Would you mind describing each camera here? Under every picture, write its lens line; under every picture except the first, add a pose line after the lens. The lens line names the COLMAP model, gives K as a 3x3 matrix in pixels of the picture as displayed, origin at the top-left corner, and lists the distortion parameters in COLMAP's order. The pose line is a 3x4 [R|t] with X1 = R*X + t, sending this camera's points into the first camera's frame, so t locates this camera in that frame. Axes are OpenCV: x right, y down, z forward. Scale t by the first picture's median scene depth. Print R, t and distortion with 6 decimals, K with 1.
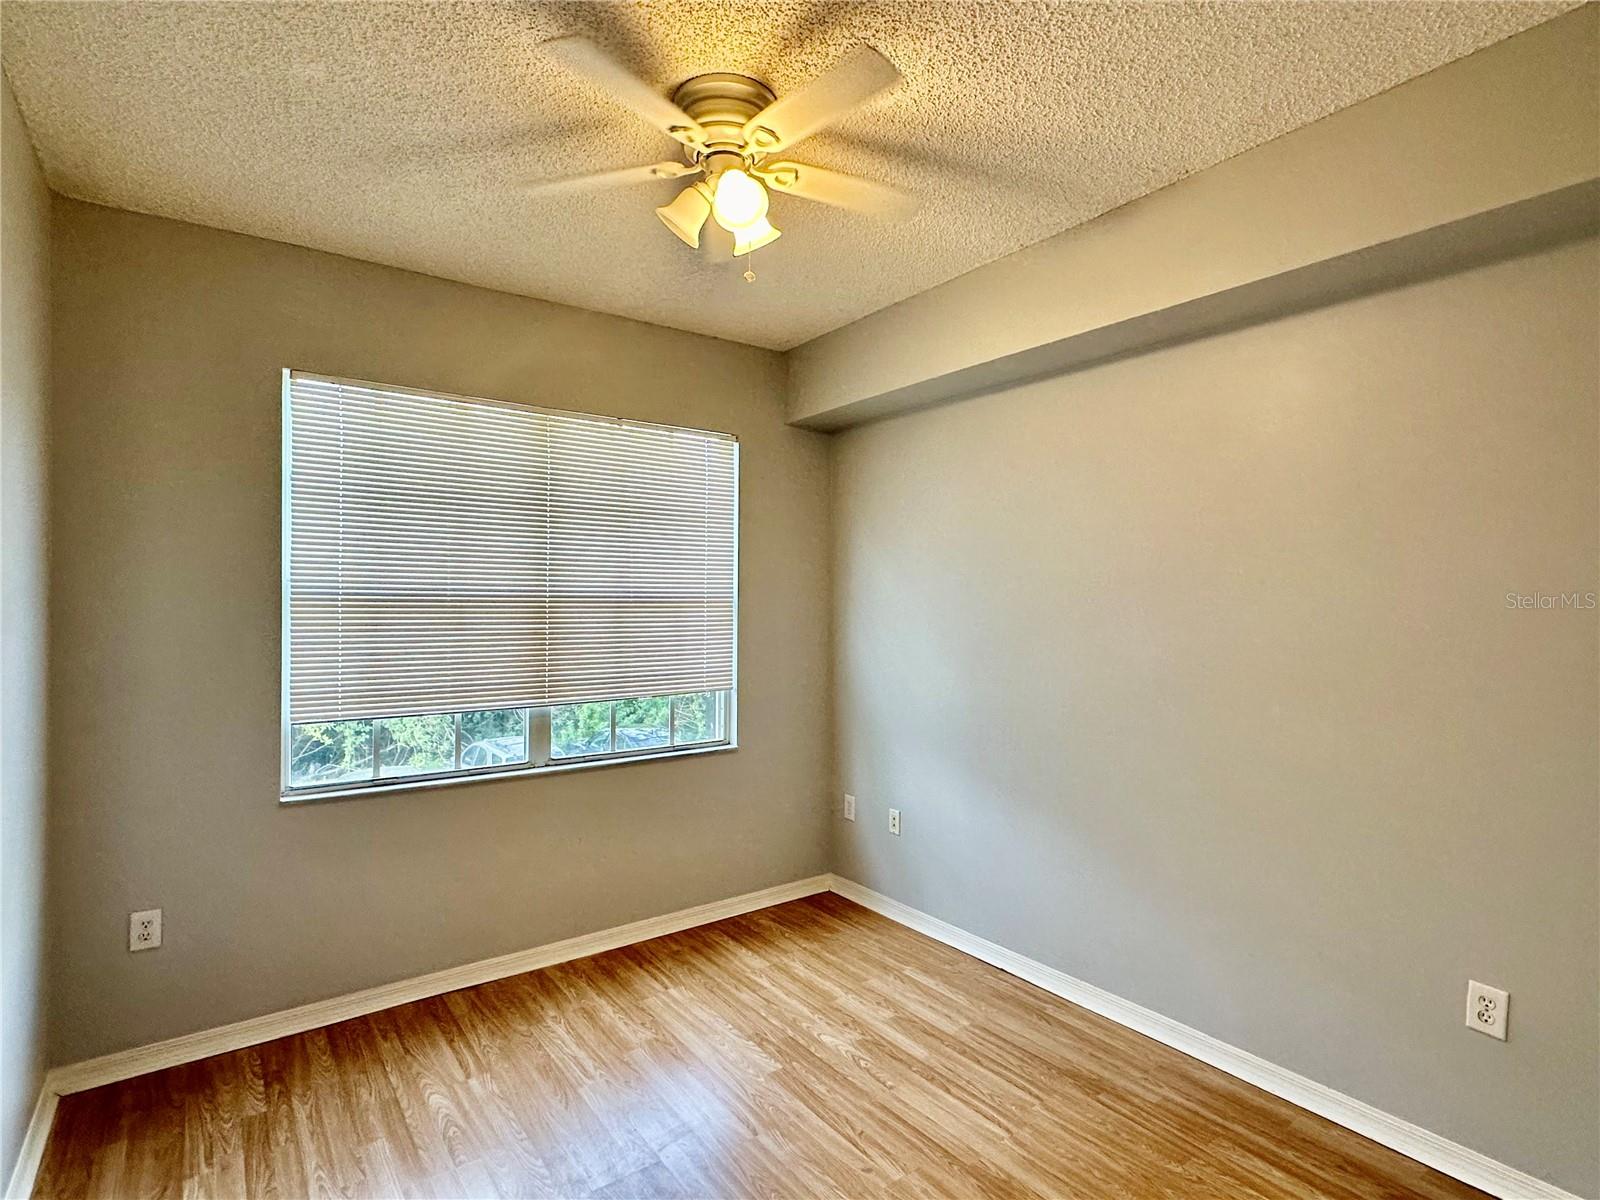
lens RADIAL K [[817.5, 0, 800.0], [0, 817.5, 600.0], [0, 0, 1]] dist [-0.003098, -0.000356]
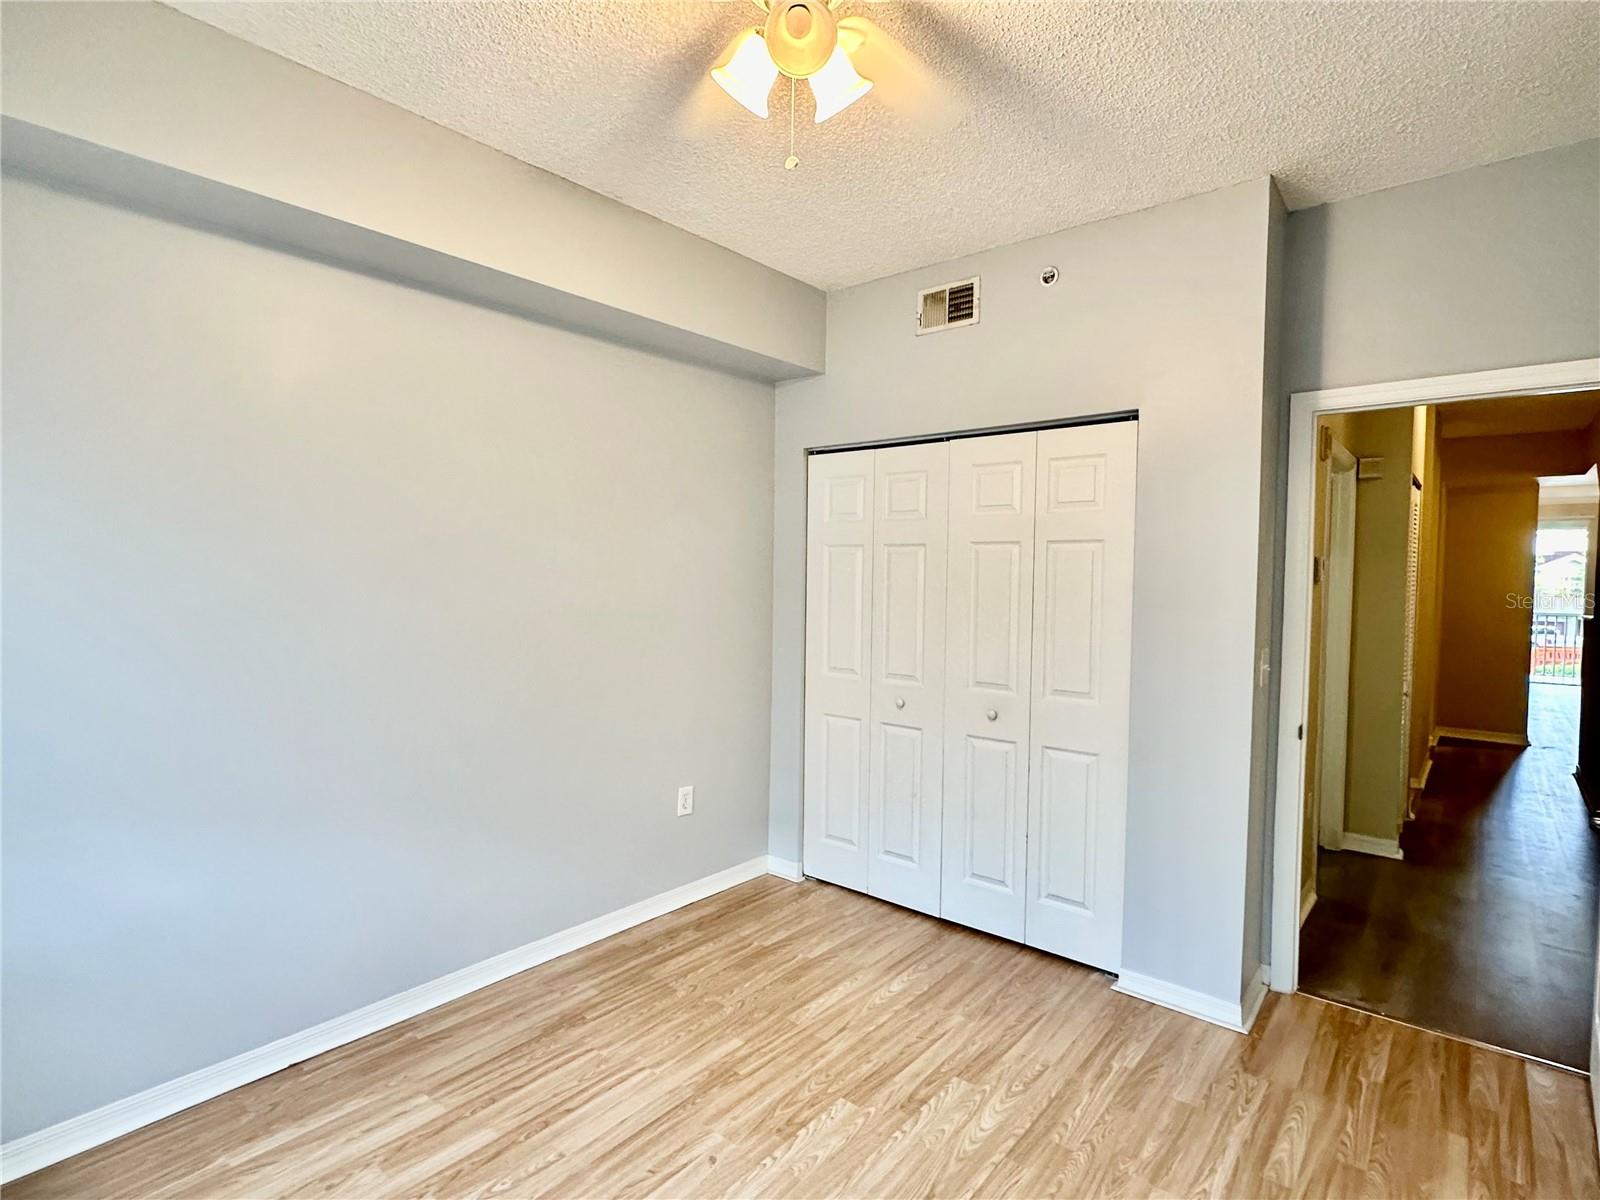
lens RADIAL K [[817.5, 0, 800.0], [0, 817.5, 600.0], [0, 0, 1]] dist [-0.003098, -0.000356]
pose [[-0.242656, -0.038260, 0.969358, -0.728568], [-0.014339, 0.999254, 0.035851, 0.010541], [-0.970006, -0.005200, -0.243023, 0.988284]]
